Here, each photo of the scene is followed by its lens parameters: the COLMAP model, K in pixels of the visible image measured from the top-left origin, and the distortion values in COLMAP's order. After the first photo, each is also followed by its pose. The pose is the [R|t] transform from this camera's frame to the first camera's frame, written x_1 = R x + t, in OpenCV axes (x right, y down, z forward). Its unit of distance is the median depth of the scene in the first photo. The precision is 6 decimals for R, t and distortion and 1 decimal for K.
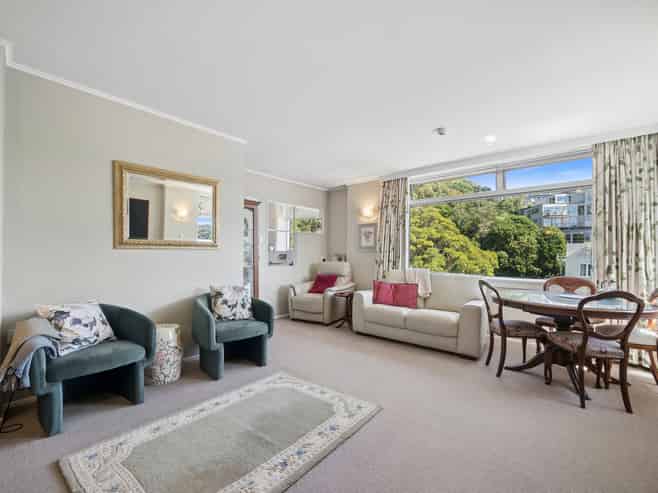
lens RADIAL K [[289.6, 0, 329.0], [0, 289.6, 246.5], [0, 0, 1]] dist [0.000083, -0.000034]
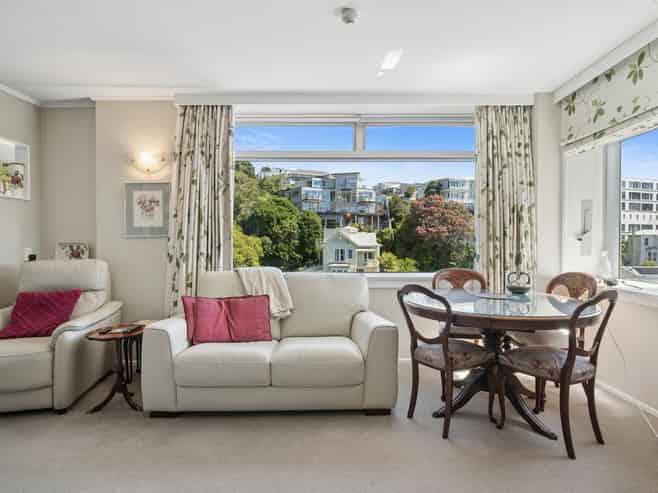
lens RADIAL K [[374.1, 0, 331.1], [0, 374.1, 243.6], [0, 0, 1]] dist [0.000460, -0.000417]
pose [[0.747761, -0.014026, 0.663820, -0.066367], [-0.008789, 0.999480, 0.031019, 0.004760], [-0.663910, -0.029029, 0.747249, 0.299866]]
